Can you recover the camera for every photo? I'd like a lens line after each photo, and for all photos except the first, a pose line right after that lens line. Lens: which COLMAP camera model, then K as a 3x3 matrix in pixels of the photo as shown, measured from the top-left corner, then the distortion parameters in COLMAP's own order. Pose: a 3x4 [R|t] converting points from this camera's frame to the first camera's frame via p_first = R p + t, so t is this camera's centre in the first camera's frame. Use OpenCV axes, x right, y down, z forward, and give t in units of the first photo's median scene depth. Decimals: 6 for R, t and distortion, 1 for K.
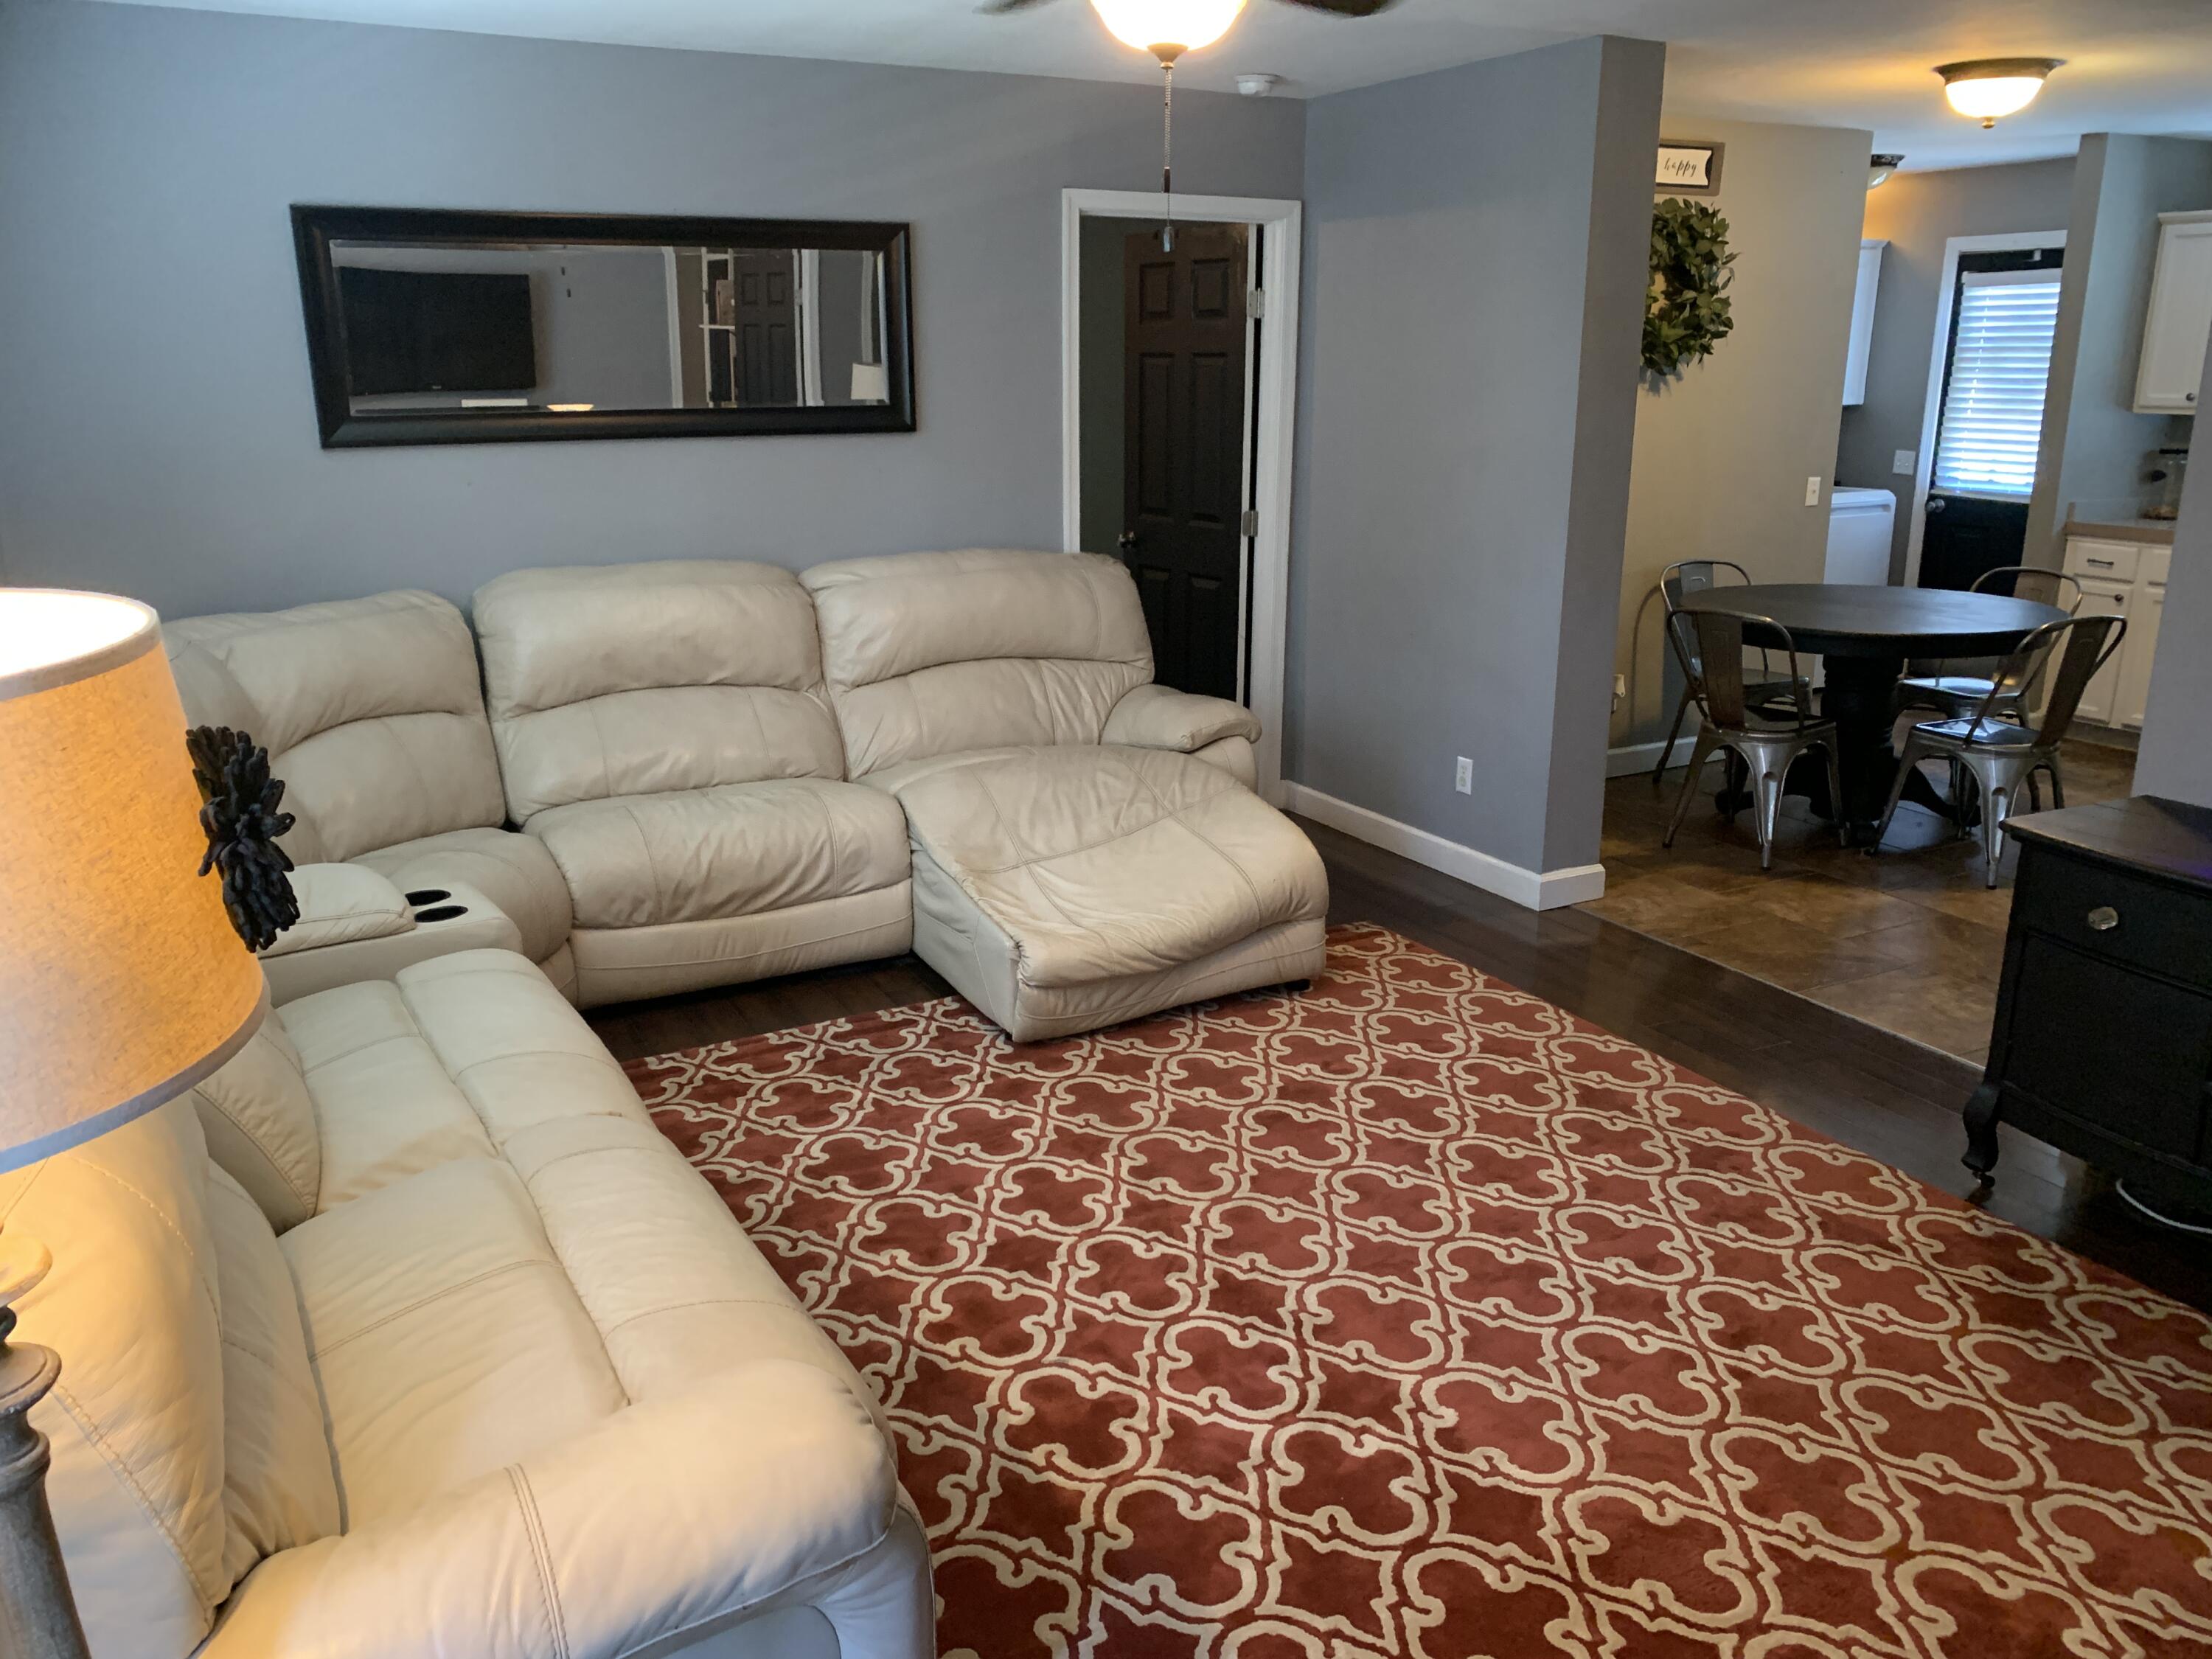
lens RADIAL K [[1685.1, 0, 1094.2], [0, 1685.1, 820.0], [0, 0, 1]] dist [0.020508, -0.014665]
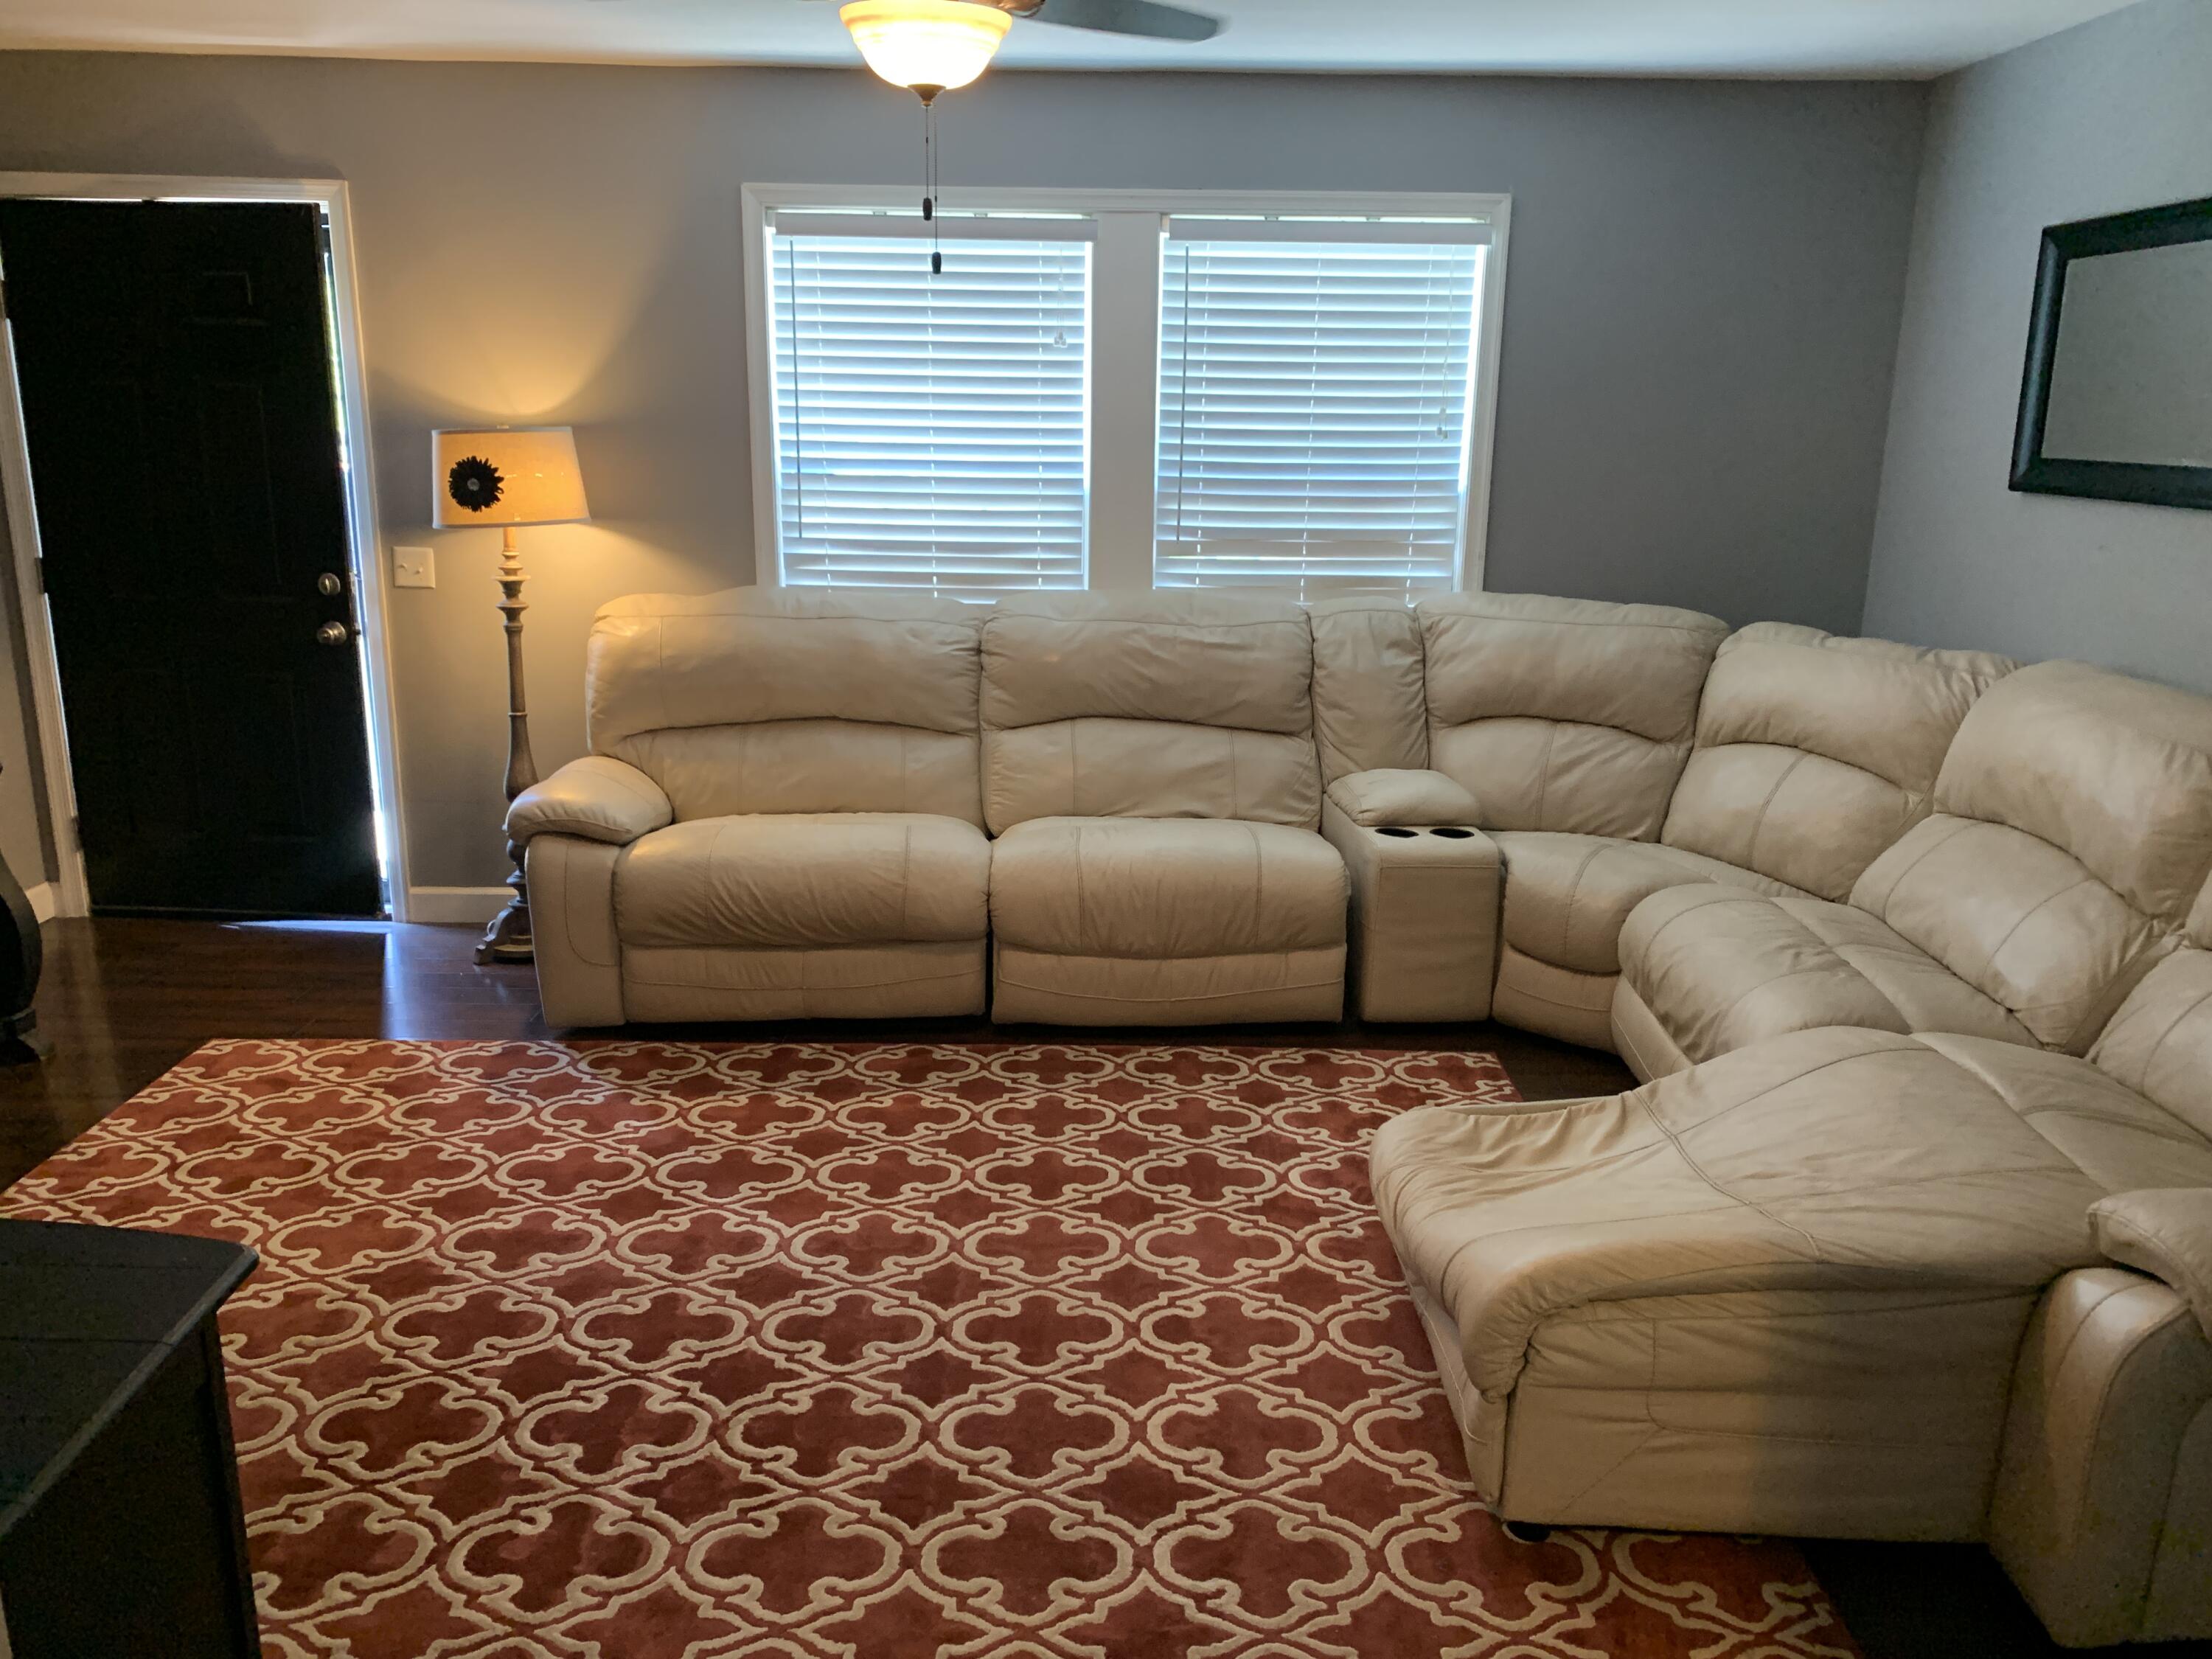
lens RADIAL K [[1686.0, 0, 1096.8], [0, 1686.0, 832.0], [0, 0, 1]] dist [0.098672, -0.201568]
pose [[-0.470713, 0.221187, -0.854111, 0.441517], [-0.244687, 0.897365, 0.367239, -0.197063], [0.847678, 0.381854, -0.368280, 0.723914]]
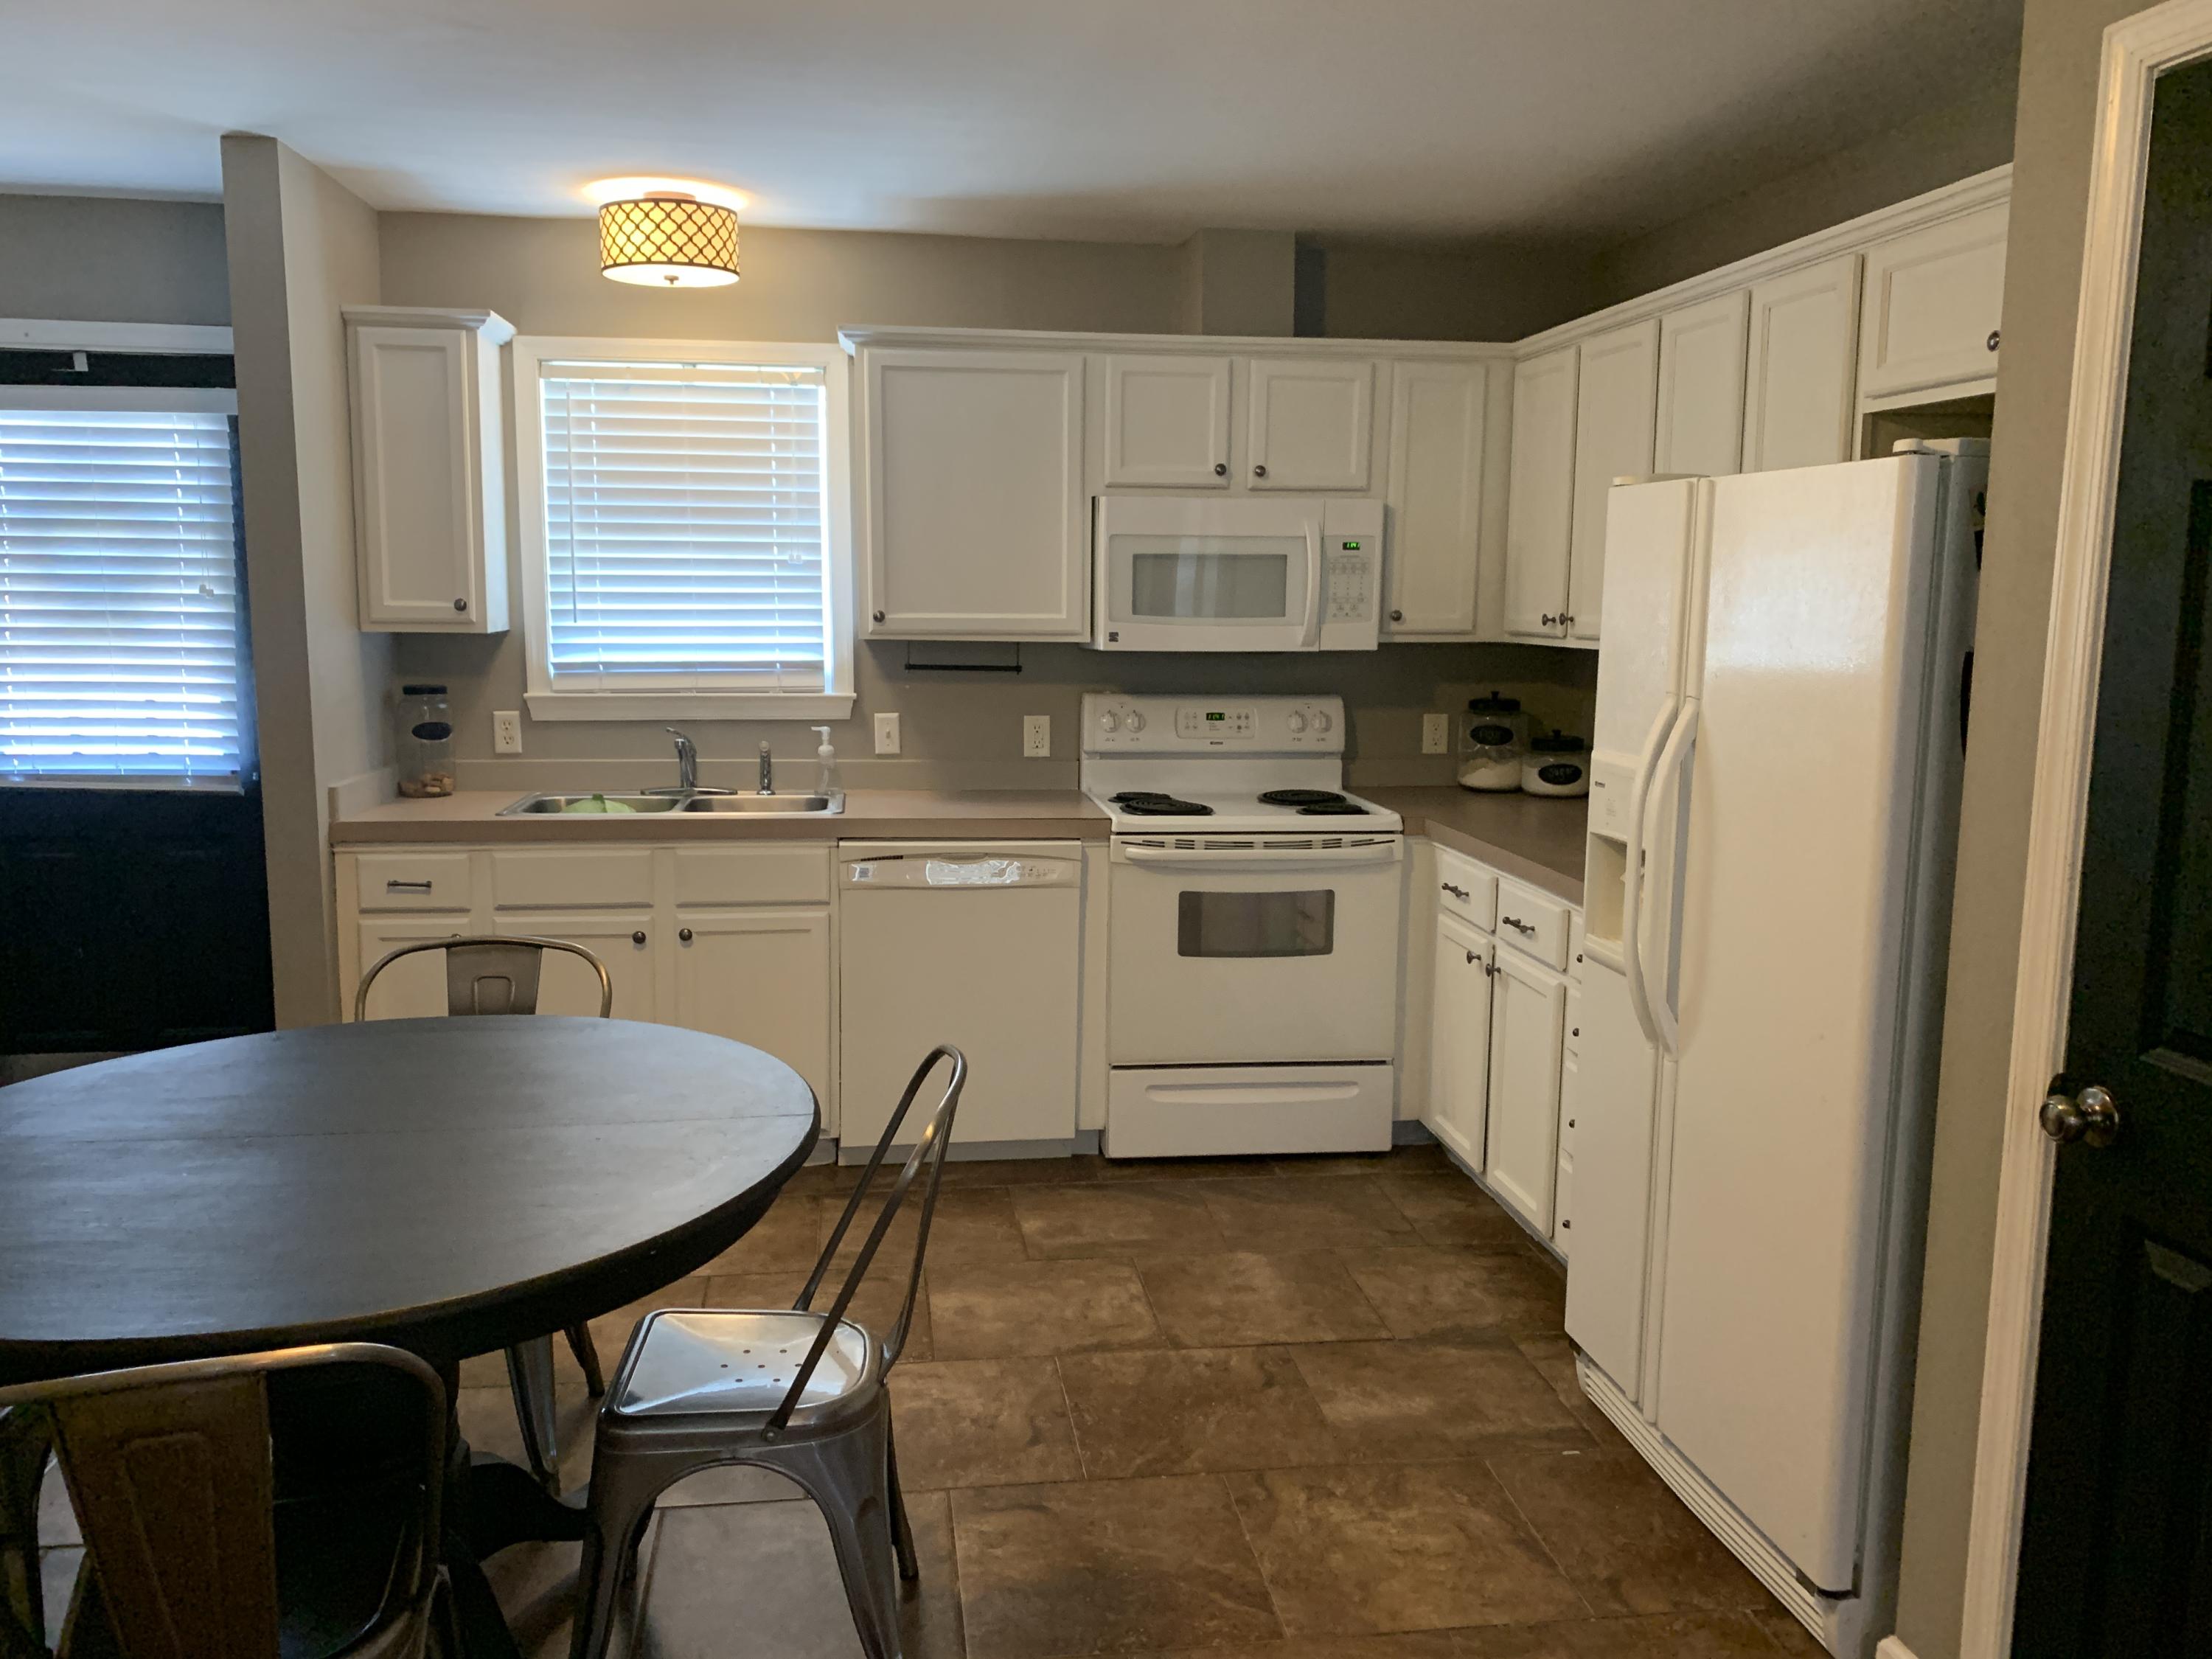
lens RADIAL K [[1702.0, 0, 1101.5], [0, 1702.0, 807.9], [0, 0, 1]] dist [0.118104, -0.207588]
pose [[0.334537, -0.120793, 0.934609, 0.146545], [0.237418, 0.970565, 0.040458, -0.166584], [-0.911986, 0.208359, 0.353368, 0.655192]]
